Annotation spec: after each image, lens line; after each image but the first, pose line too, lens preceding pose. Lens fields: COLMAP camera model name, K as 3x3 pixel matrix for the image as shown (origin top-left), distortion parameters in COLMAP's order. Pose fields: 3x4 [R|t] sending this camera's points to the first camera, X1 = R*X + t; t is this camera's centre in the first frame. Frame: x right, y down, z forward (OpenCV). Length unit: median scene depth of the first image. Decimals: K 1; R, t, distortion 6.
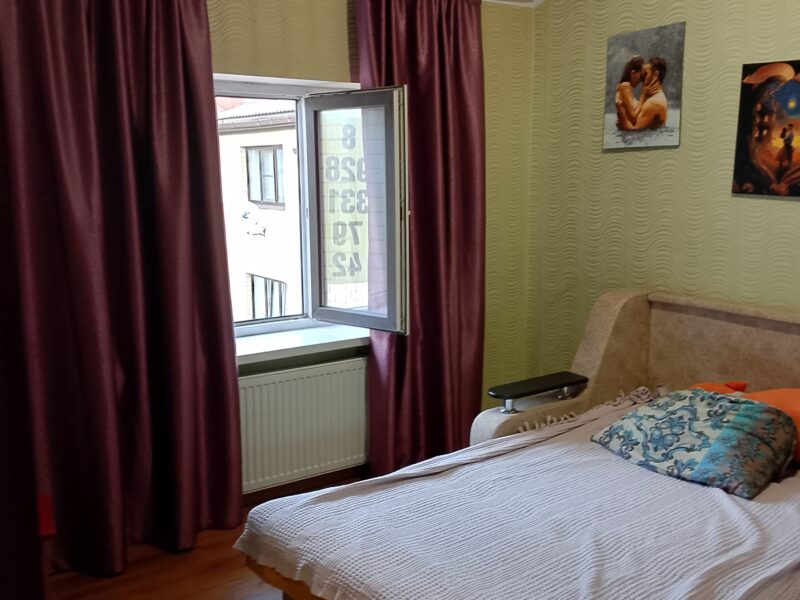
lens RADIAL K [[789.4, 0, 400.0], [0, 789.4, 300.0], [0, 0, 1]] dist [0.107998, -0.204850]
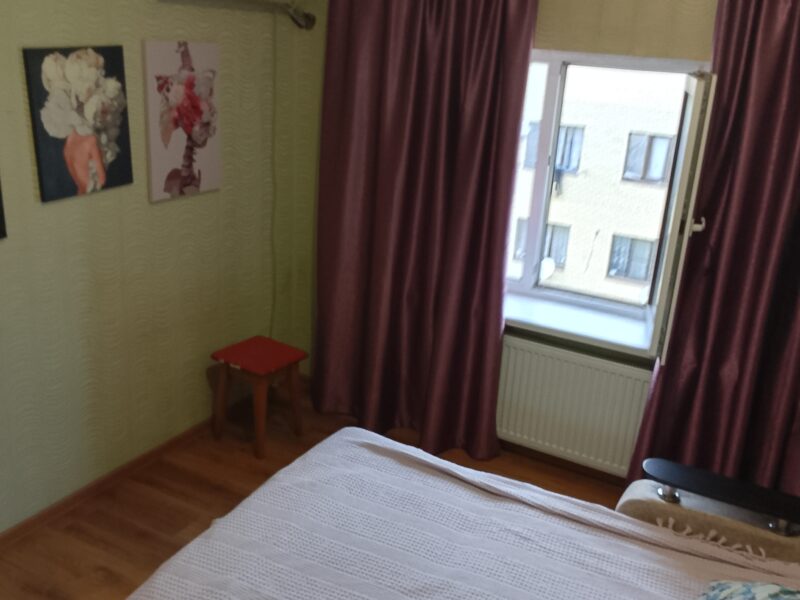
lens RADIAL K [[782.7, 0, 395.9], [0, 782.7, 297.9], [0, 0, 1]] dist [0.100664, -0.206001]
pose [[0.460576, 0.331300, -0.823474, 0.582835], [-0.218002, 0.941538, 0.256869, -0.191413], [0.860433, 0.061211, 0.505874, 0.315827]]
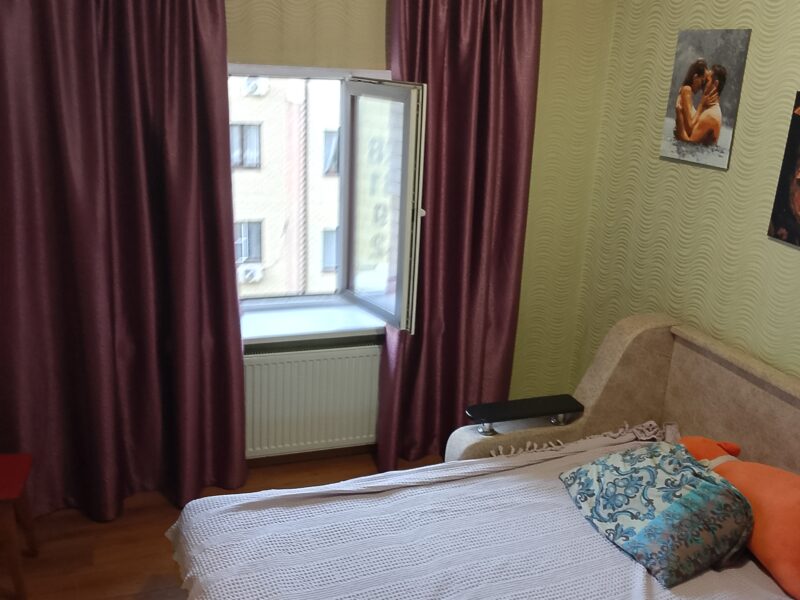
lens RADIAL K [[792.7, 0, 399.3], [0, 792.7, 309.1], [0, 0, 1]] dist [0.092473, -0.193933]
pose [[0.963591, 0.131299, -0.232923, 0.231608], [-0.097741, 0.983809, 0.150222, -0.141996], [0.248875, -0.121986, 0.960823, 0.033702]]
